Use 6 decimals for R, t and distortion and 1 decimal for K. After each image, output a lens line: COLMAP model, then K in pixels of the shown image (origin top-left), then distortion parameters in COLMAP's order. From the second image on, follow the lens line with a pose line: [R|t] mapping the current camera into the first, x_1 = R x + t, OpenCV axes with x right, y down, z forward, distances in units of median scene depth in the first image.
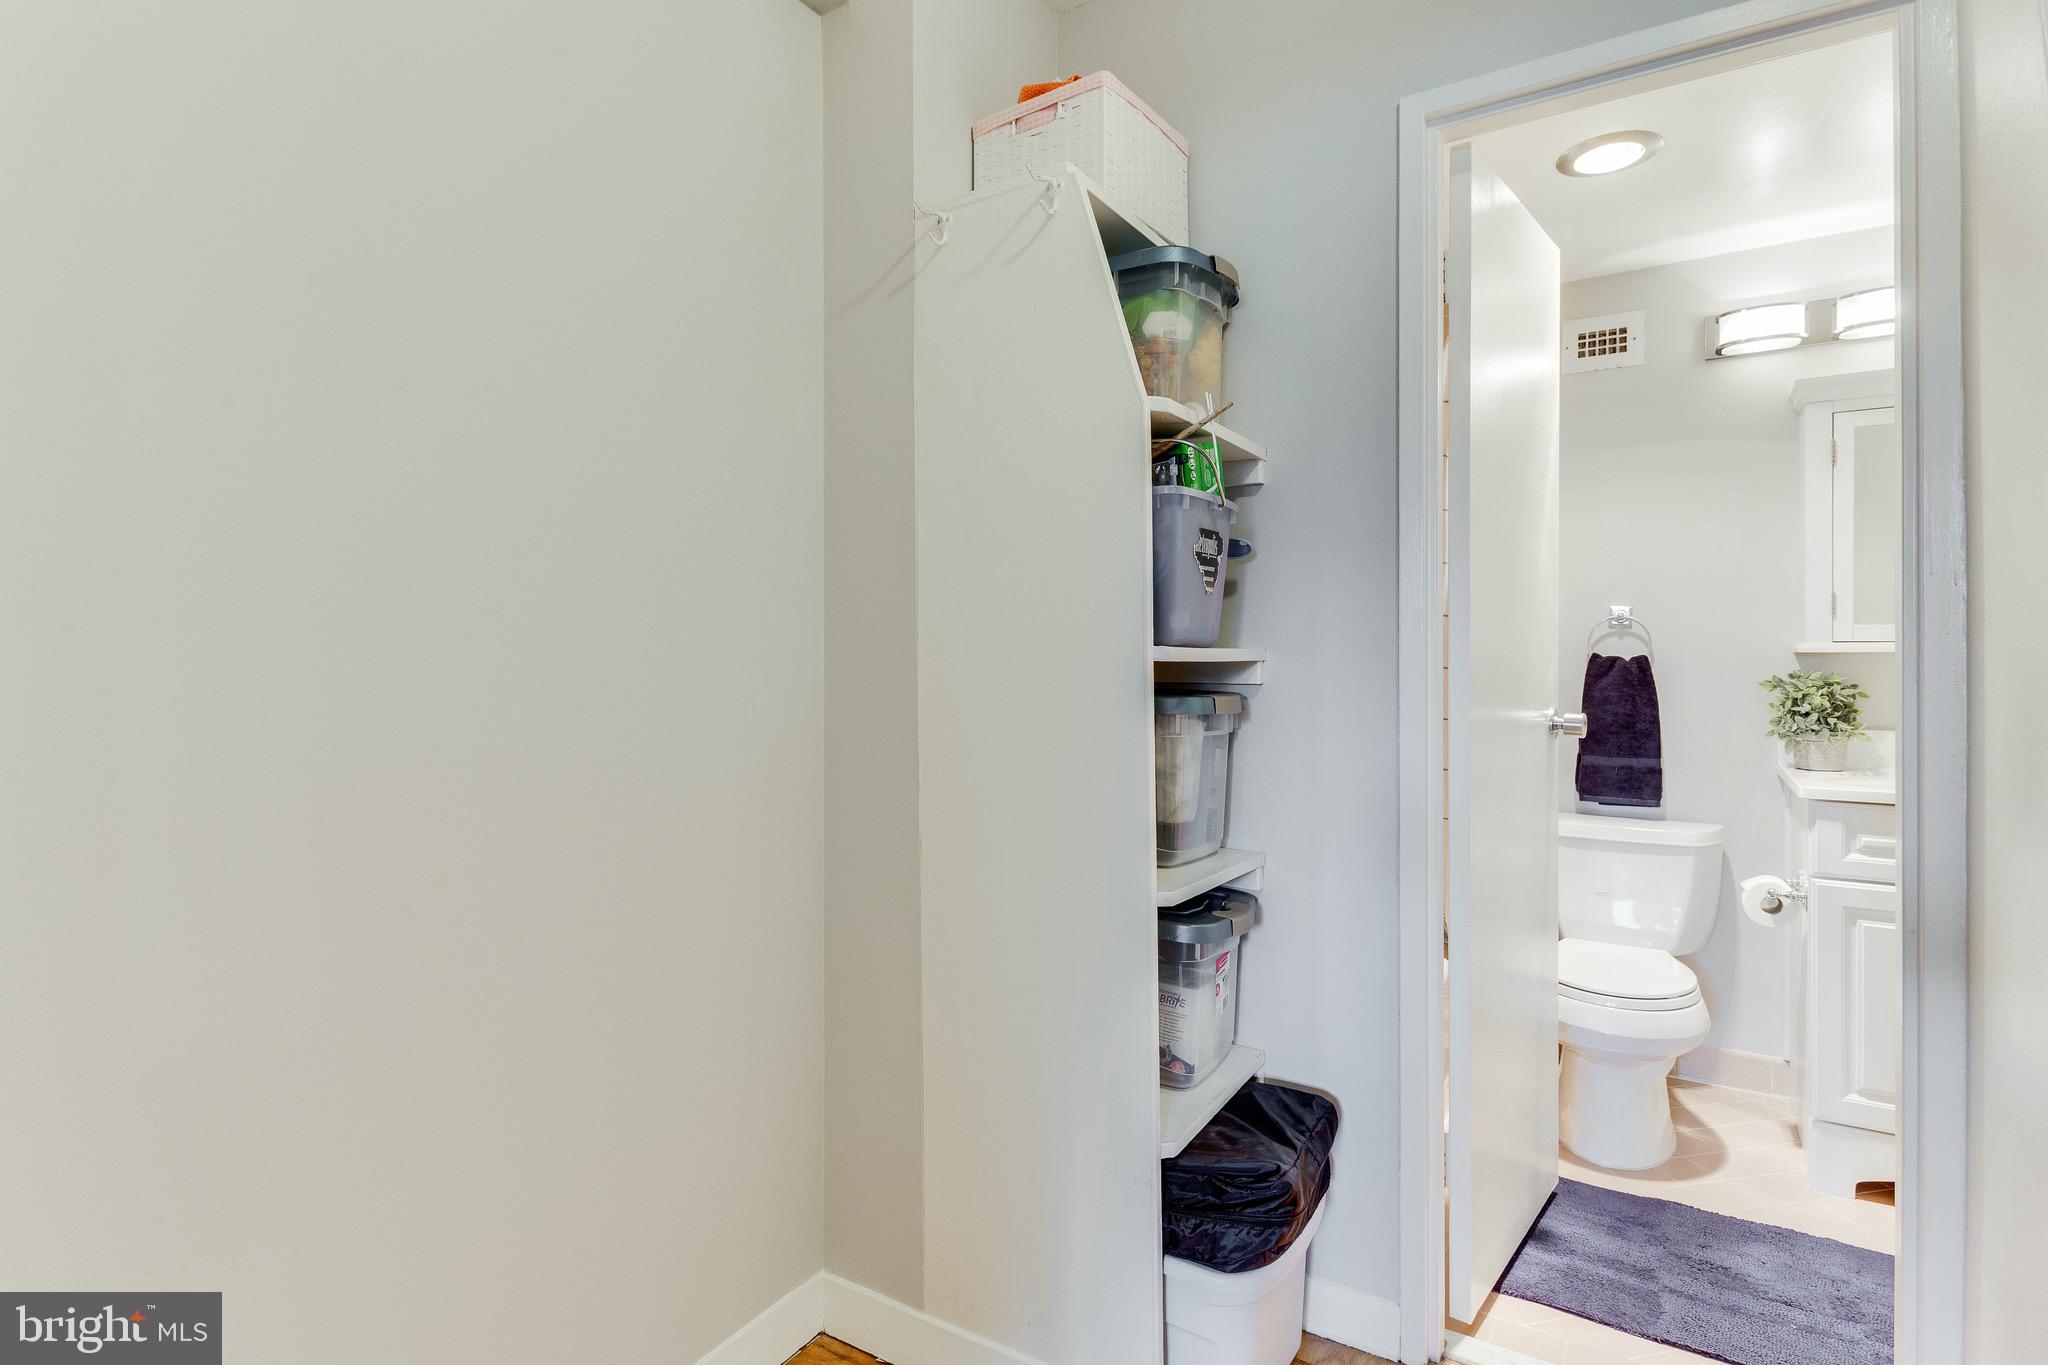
lens RADIAL K [[999.3, 0, 1043.9], [0, 999.3, 657.6], [0, 0, 1]] dist [0.003028, -0.000376]
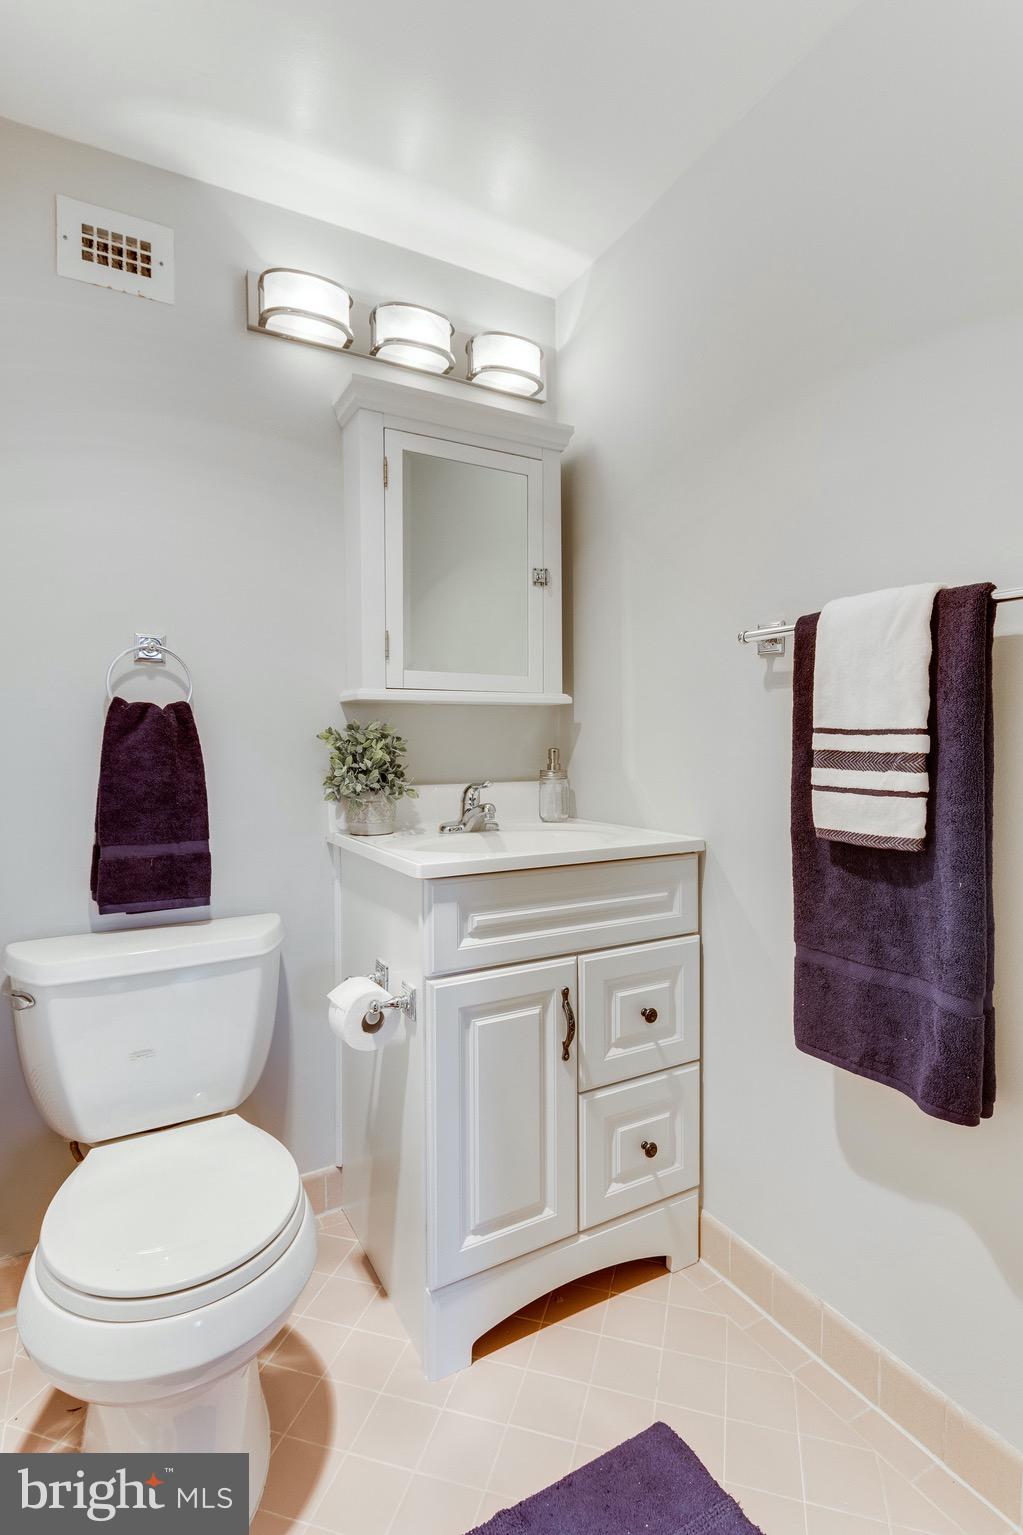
lens RADIAL K [[748.7, 0, 514.7], [0, 748.7, 754.7], [0, 0, 1]] dist [0.006668, -0.000987]
pose [[0.484480, -0.018172, 0.874613, 0.251193], [0.009792, 0.999834, 0.015350, 0.032574], [-0.874747, 0.001127, 0.484578, 0.555505]]
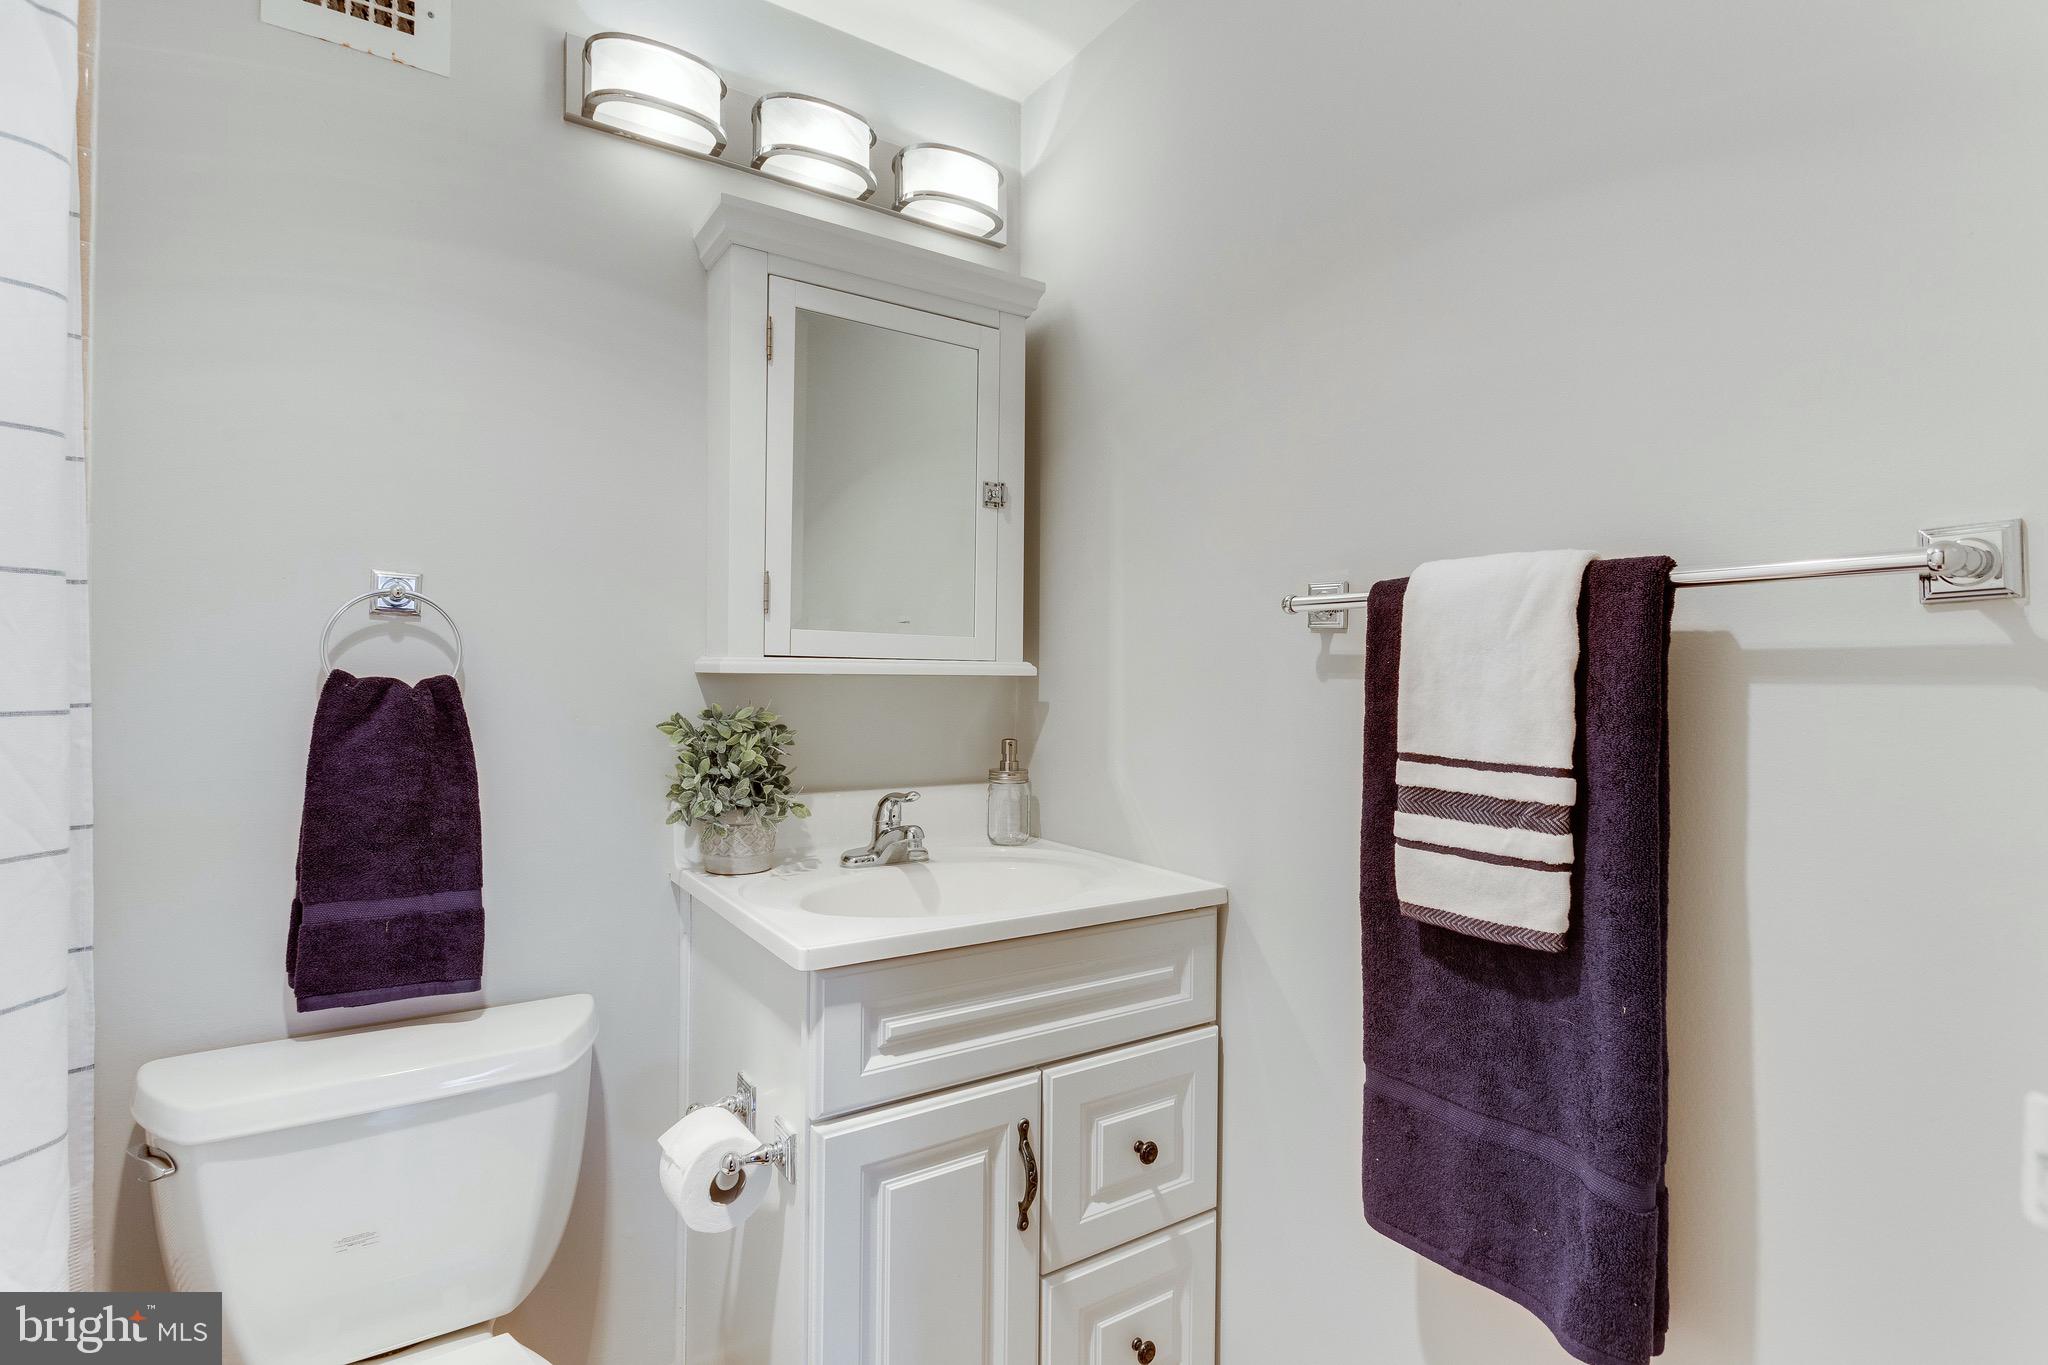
lens RADIAL K [[985.3, 0, 1027.0], [0, 985.3, 676.8], [0, 0, 1]] dist [0.004109, -0.001208]
pose [[0.417828, 0.005713, 0.908508, 0.304671], [-0.005746, 0.999977, -0.003646, -0.002015], [-0.908508, -0.003697, 0.417851, 0.585596]]
